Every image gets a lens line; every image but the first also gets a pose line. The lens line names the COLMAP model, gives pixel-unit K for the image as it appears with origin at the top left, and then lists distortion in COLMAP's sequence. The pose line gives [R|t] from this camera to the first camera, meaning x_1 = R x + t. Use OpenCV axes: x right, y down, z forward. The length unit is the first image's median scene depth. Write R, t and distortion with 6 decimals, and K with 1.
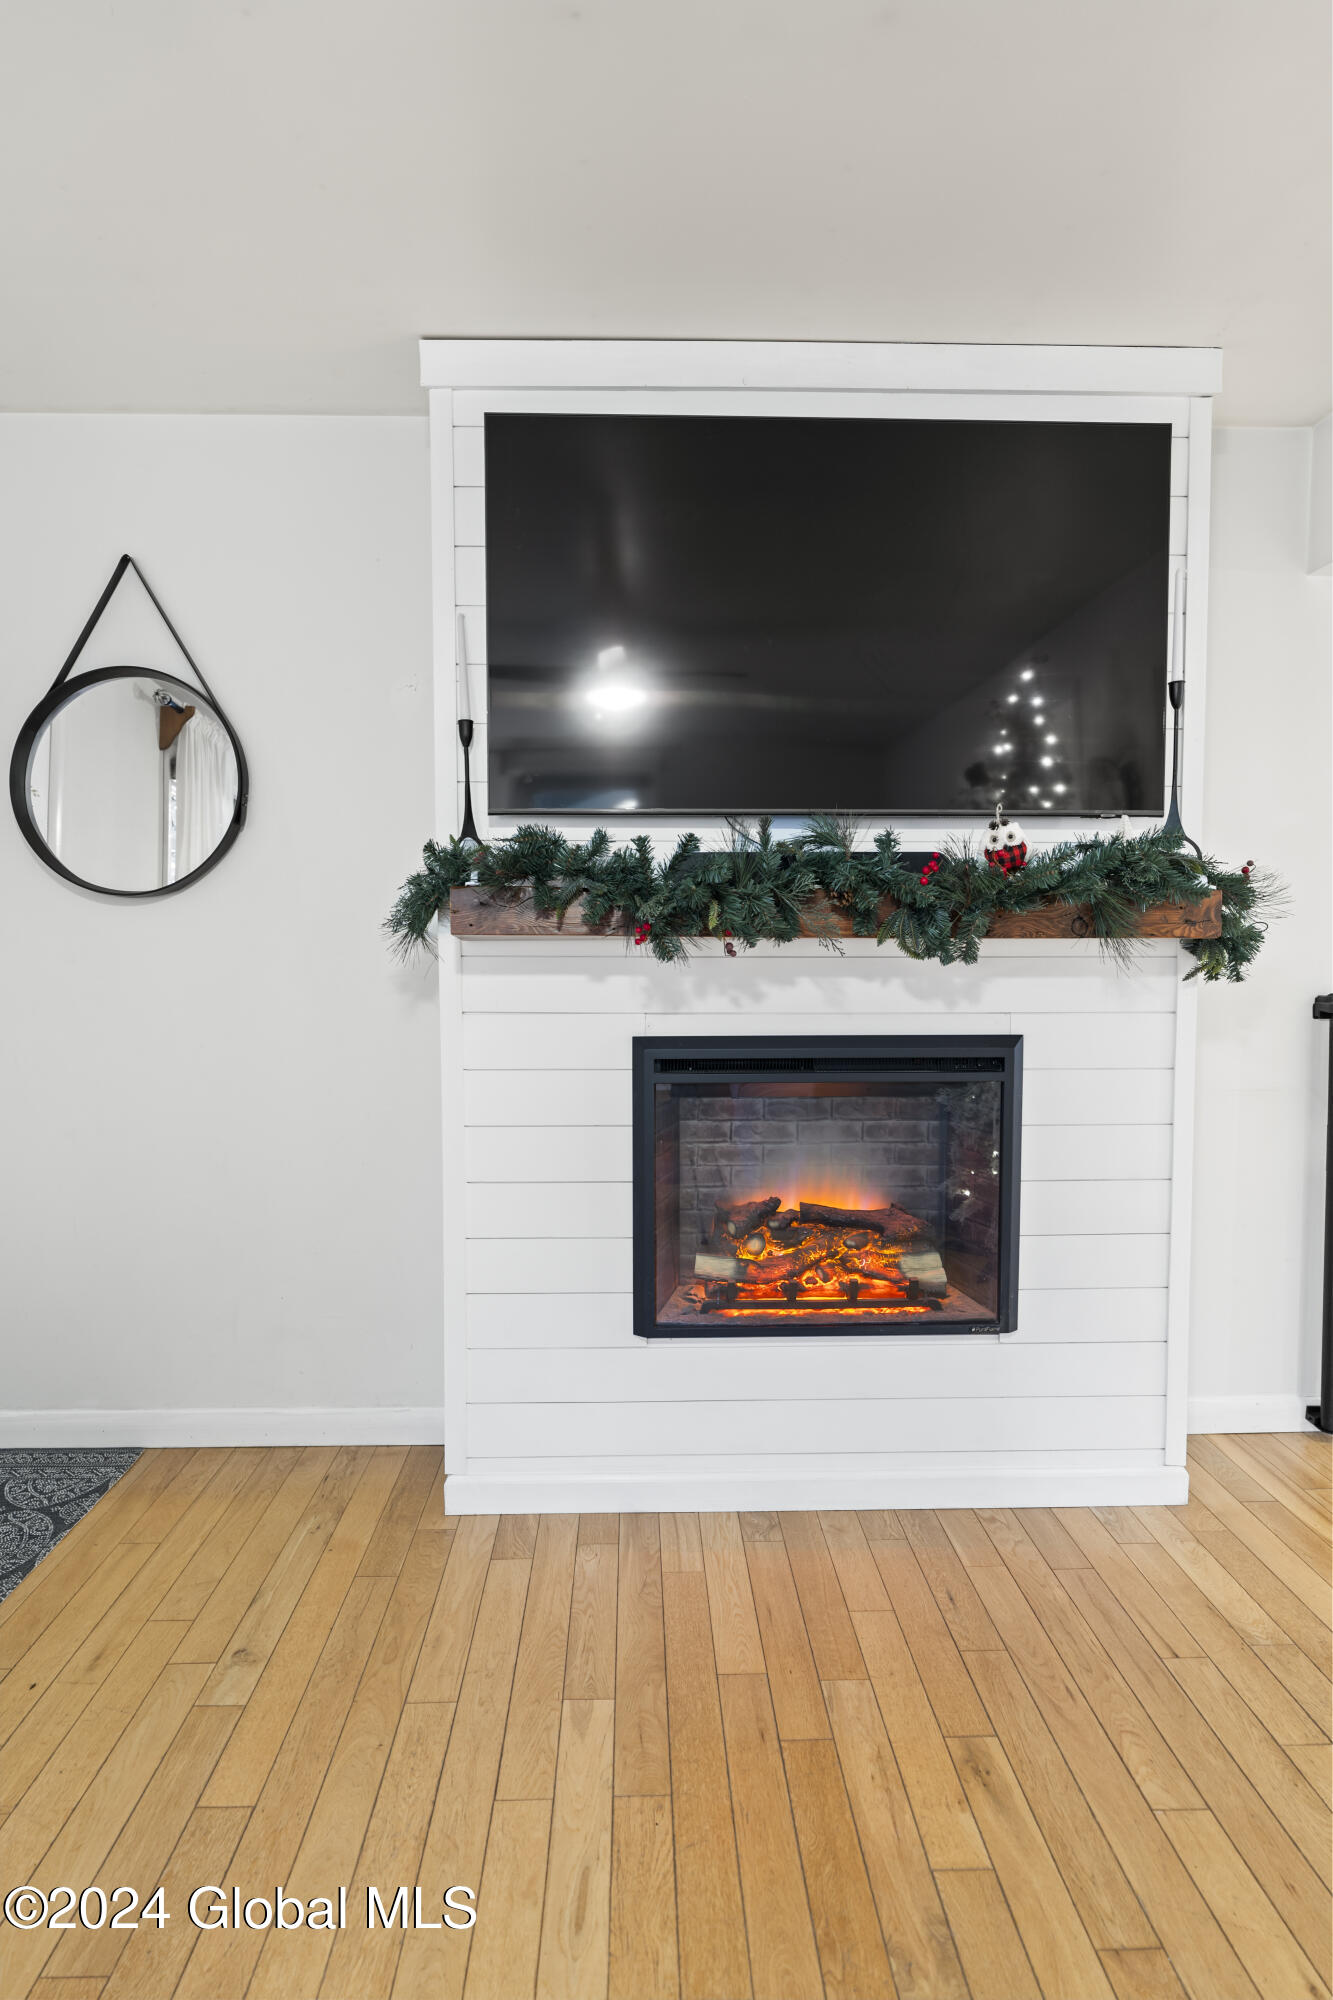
lens RADIAL K [[1104.8, 0, 662.7], [0, 1104.8, 993.7], [0, 0, 1]] dist [-0.006592, 0.000671]
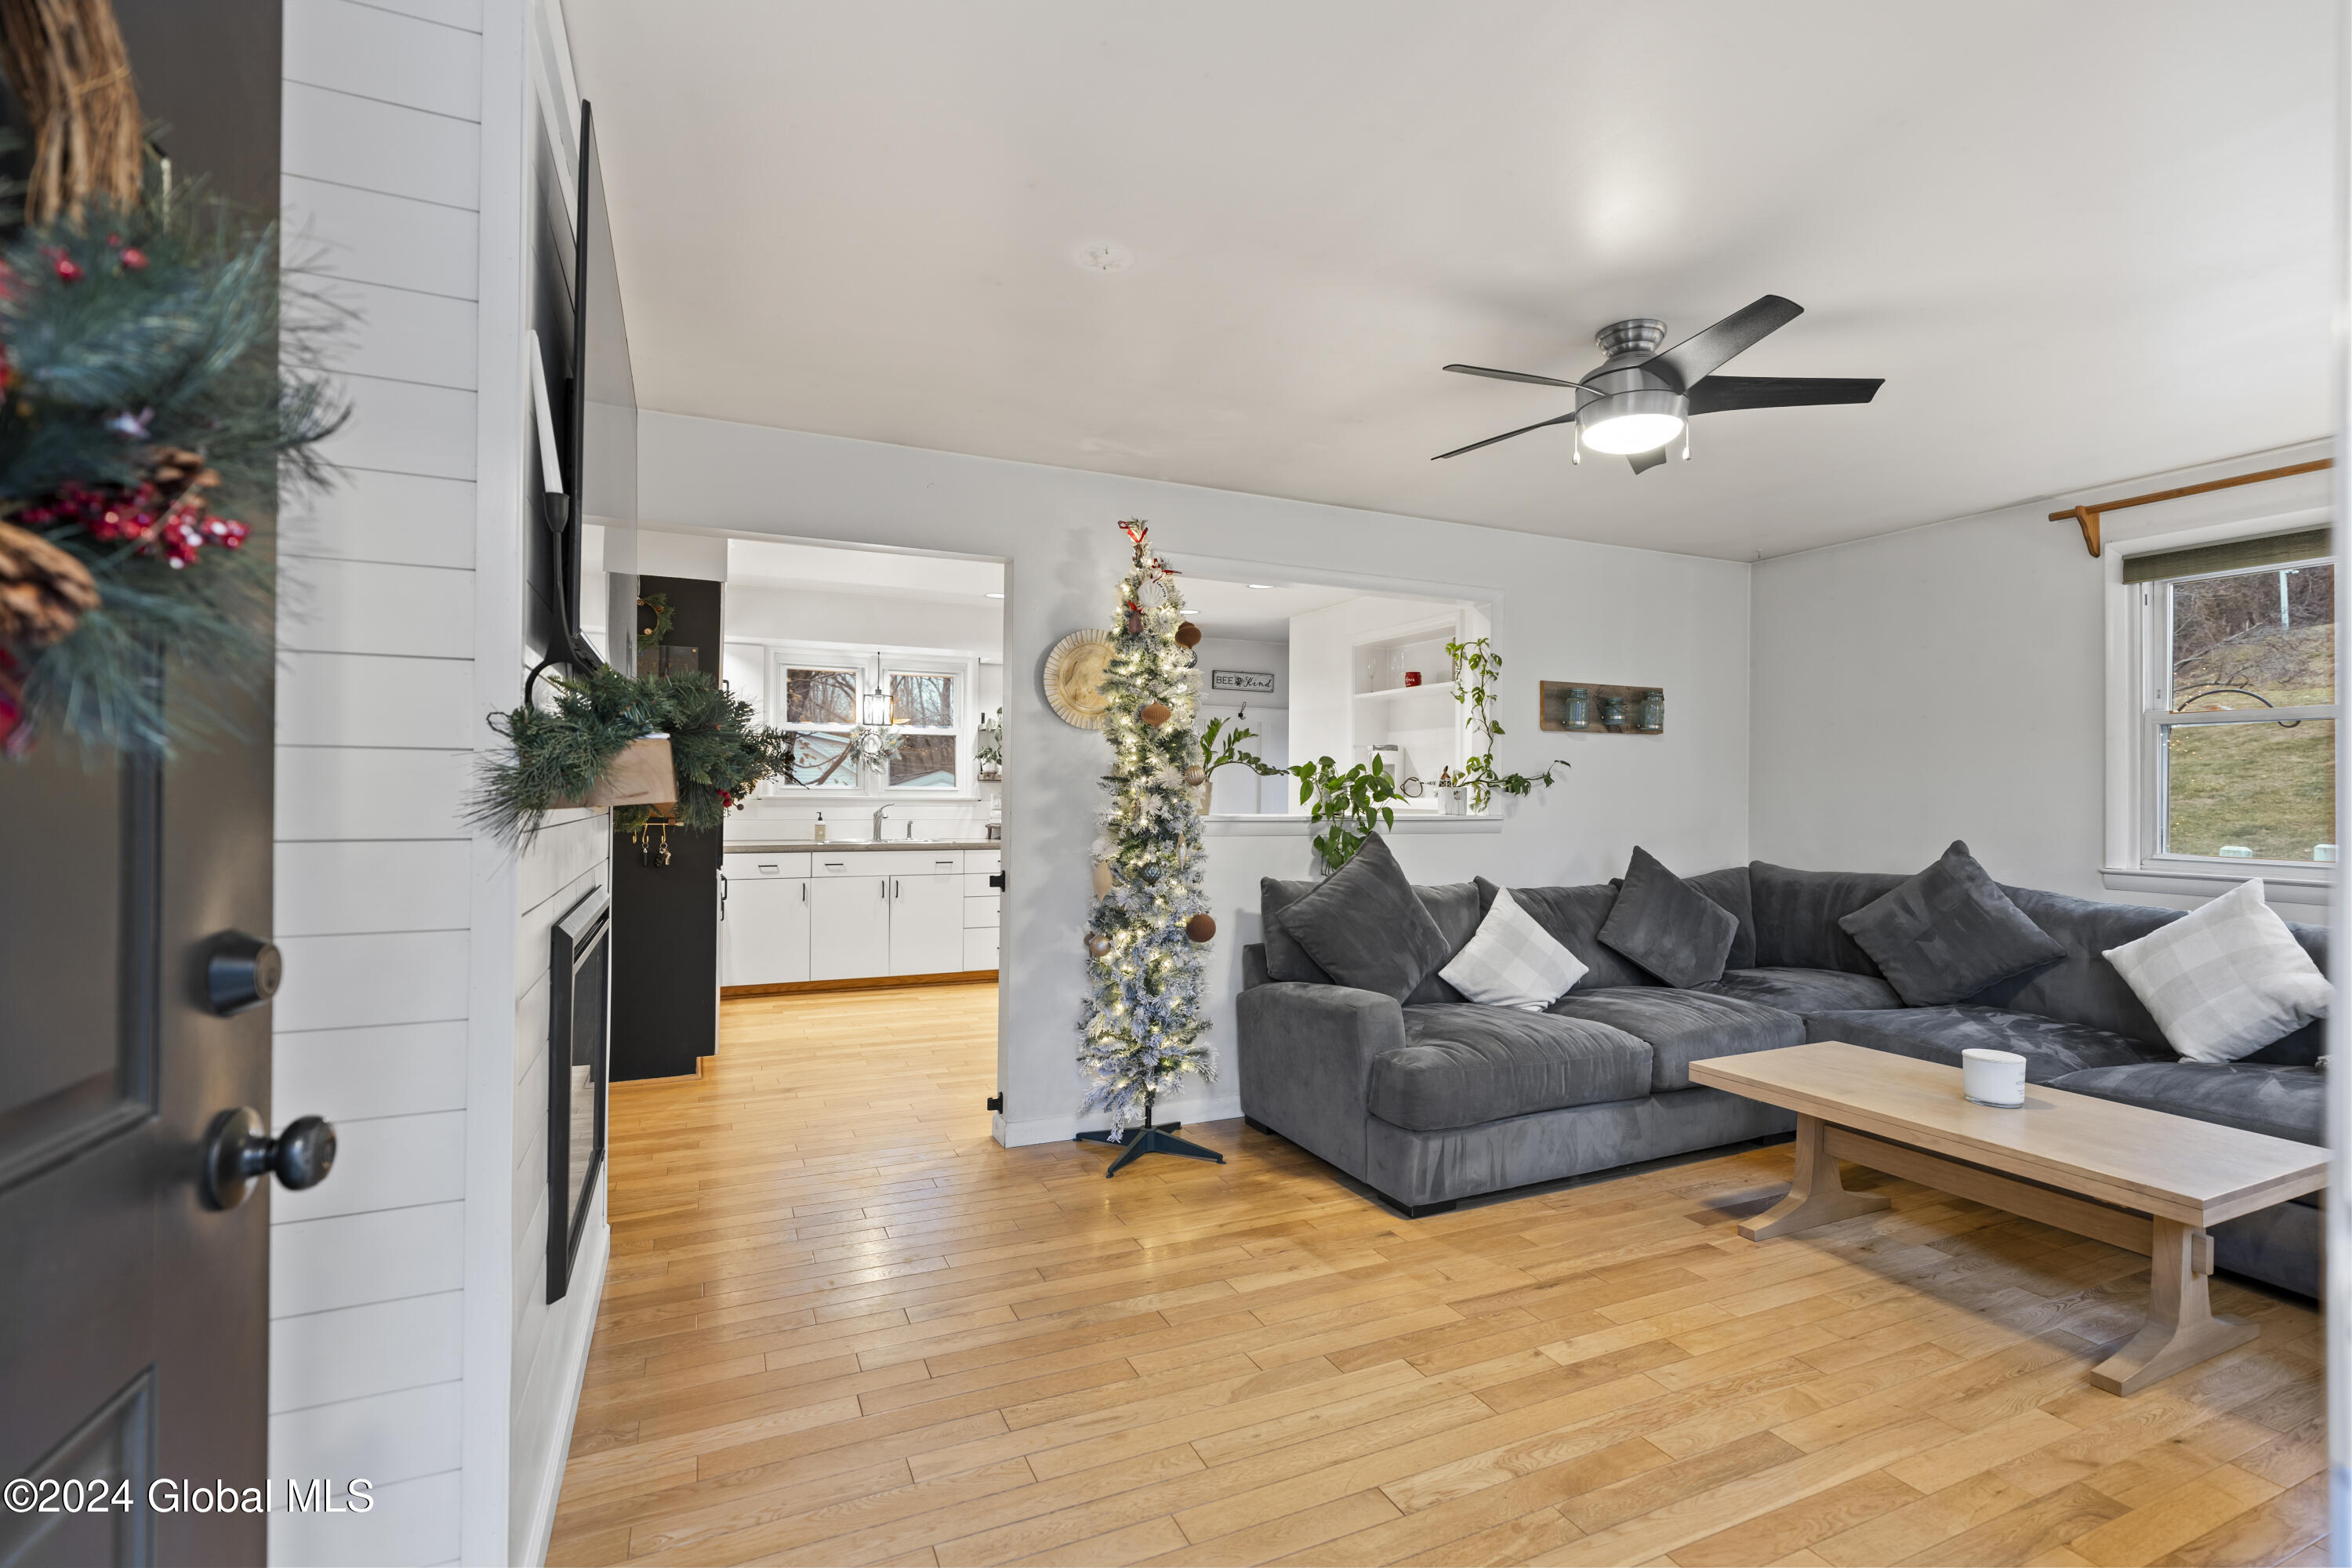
lens RADIAL K [[1061.8, 0, 1177.0], [0, 1061.8, 785.7], [0, 0, 1]] dist [-0.002653, -0.000114]
pose [[-0.382857, 0.002654, 0.923804, -0.915355], [0.043936, 0.998917, 0.015339, -0.058918], [-0.922762, 0.046461, -0.382559, 0.865576]]
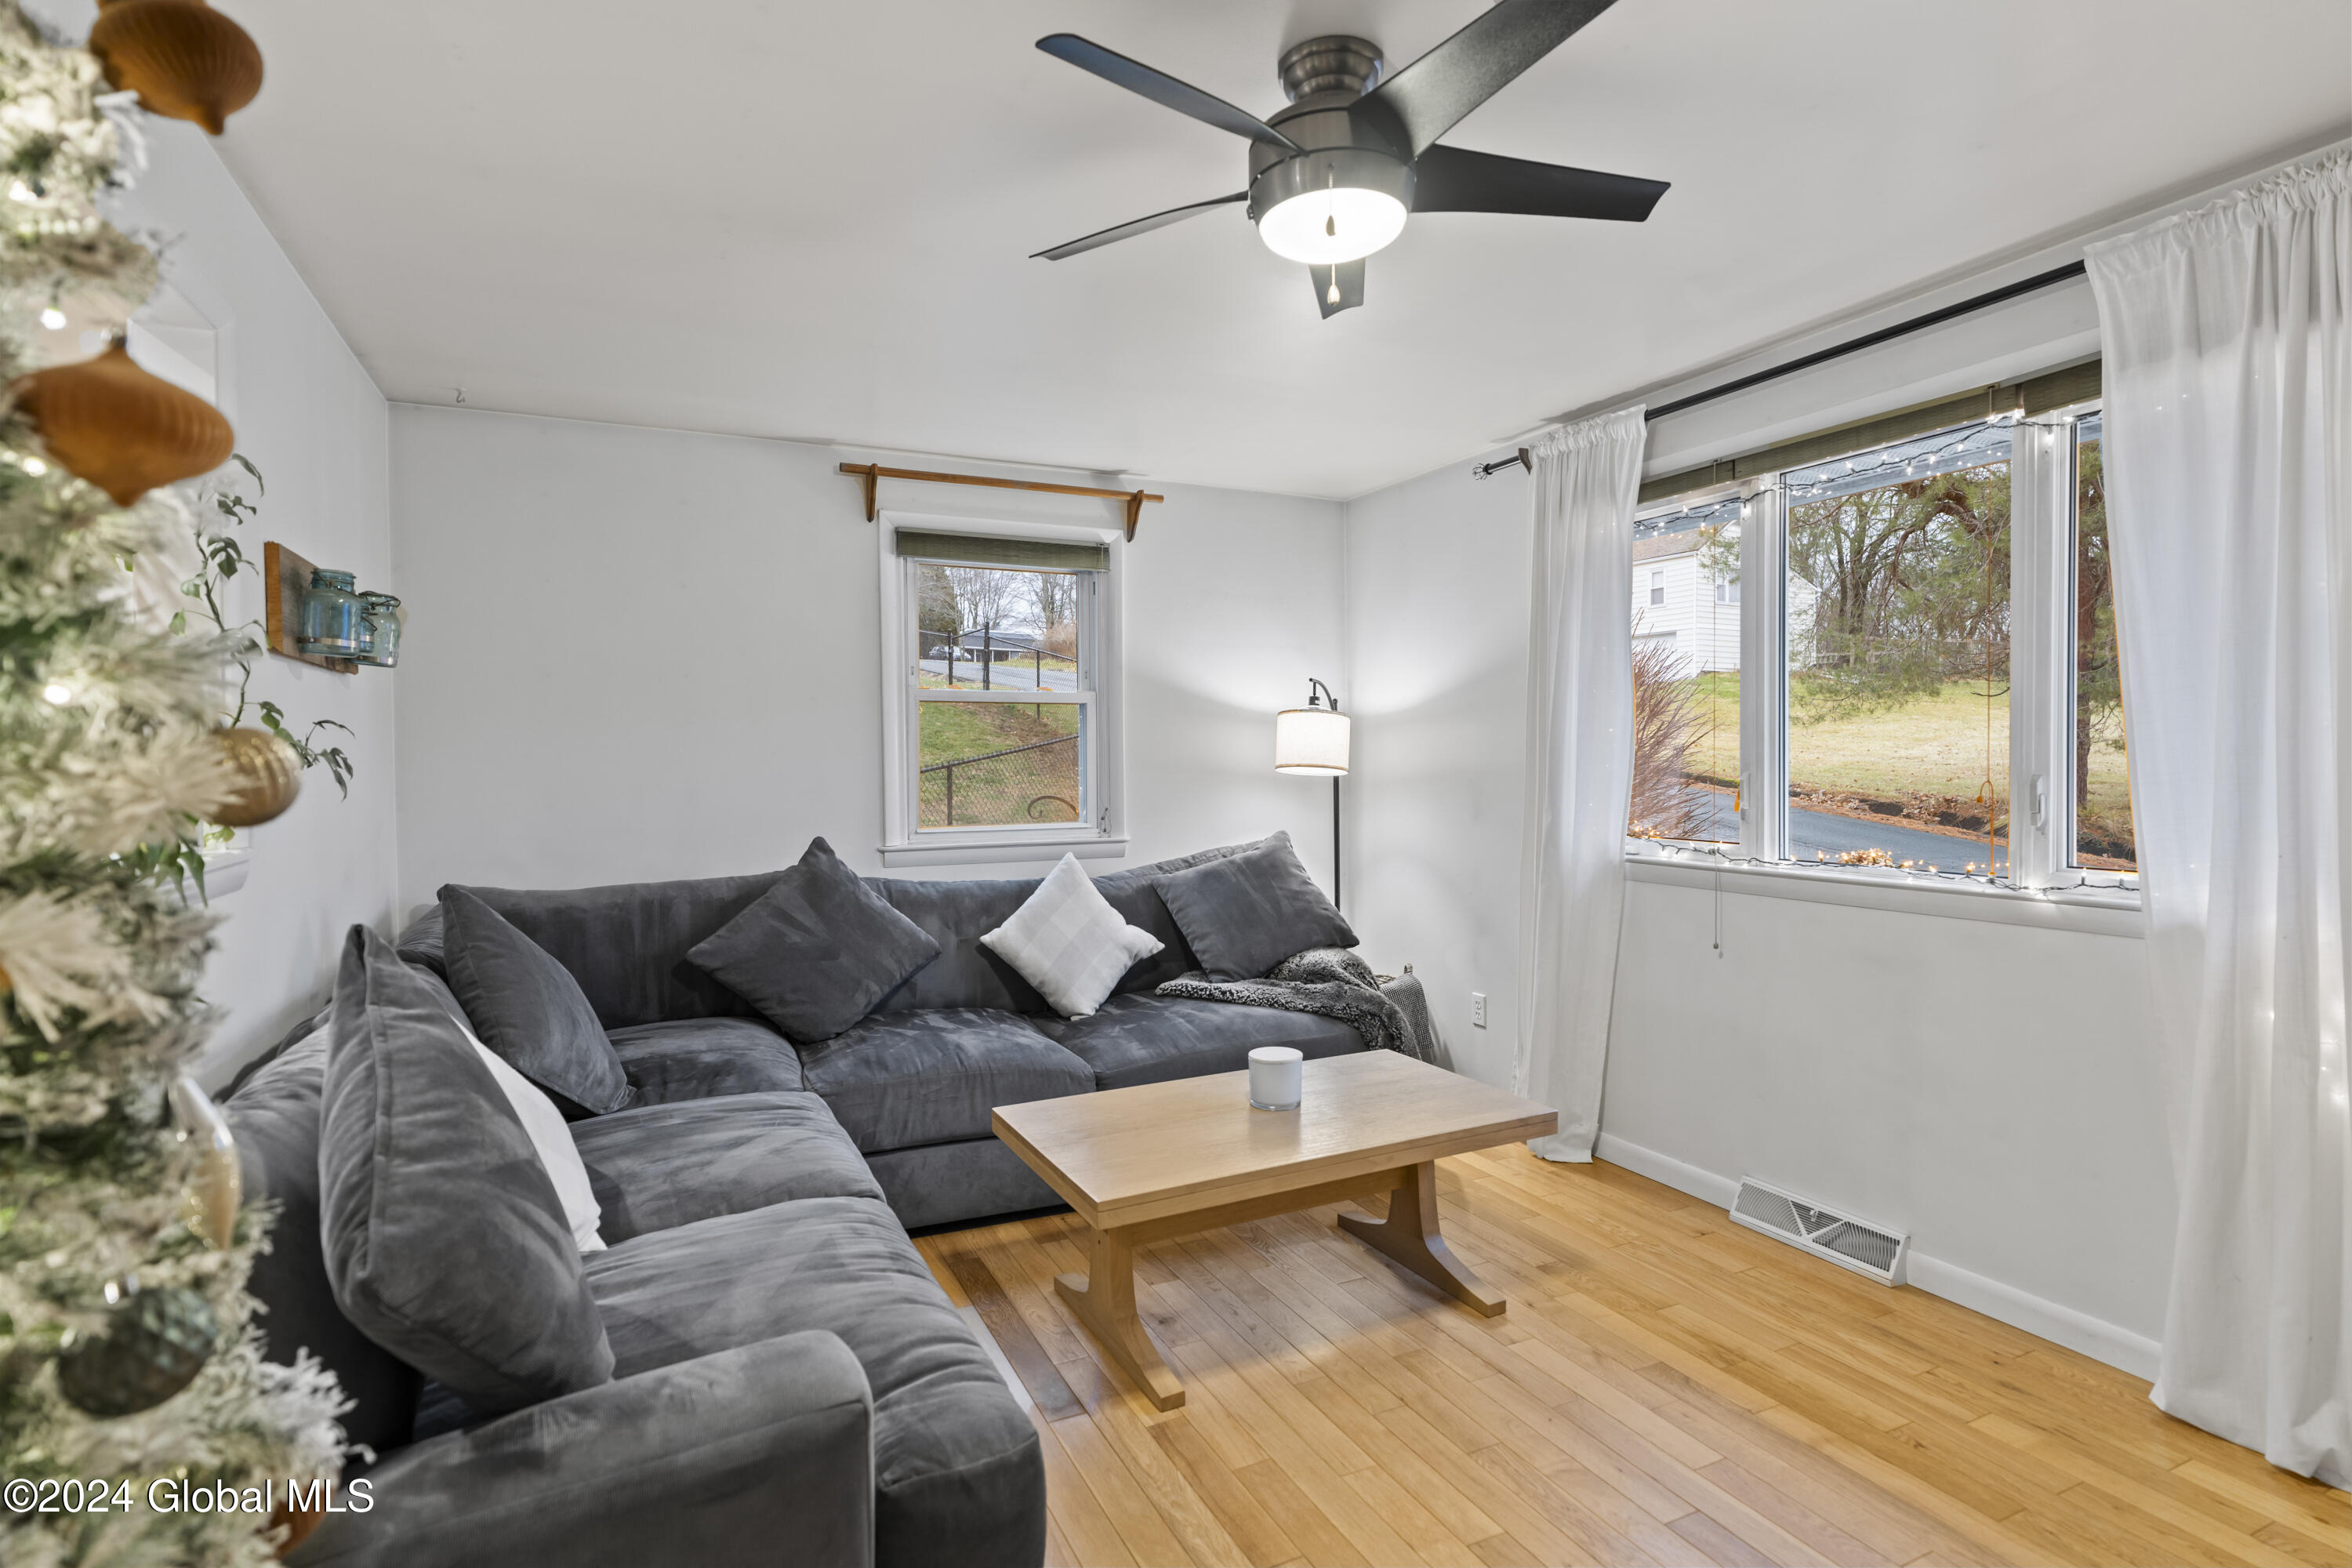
lens RADIAL K [[1173.9, 0, 1179.2], [0, 1173.9, 787.0], [0, 0, 1]] dist [-0.002233, 0.002029]
pose [[-0.914802, 0.021499, -0.403329, 0.396686], [-0.011225, 0.996843, 0.078595, -0.077934], [0.403746, 0.076426, -0.911673, 0.681587]]
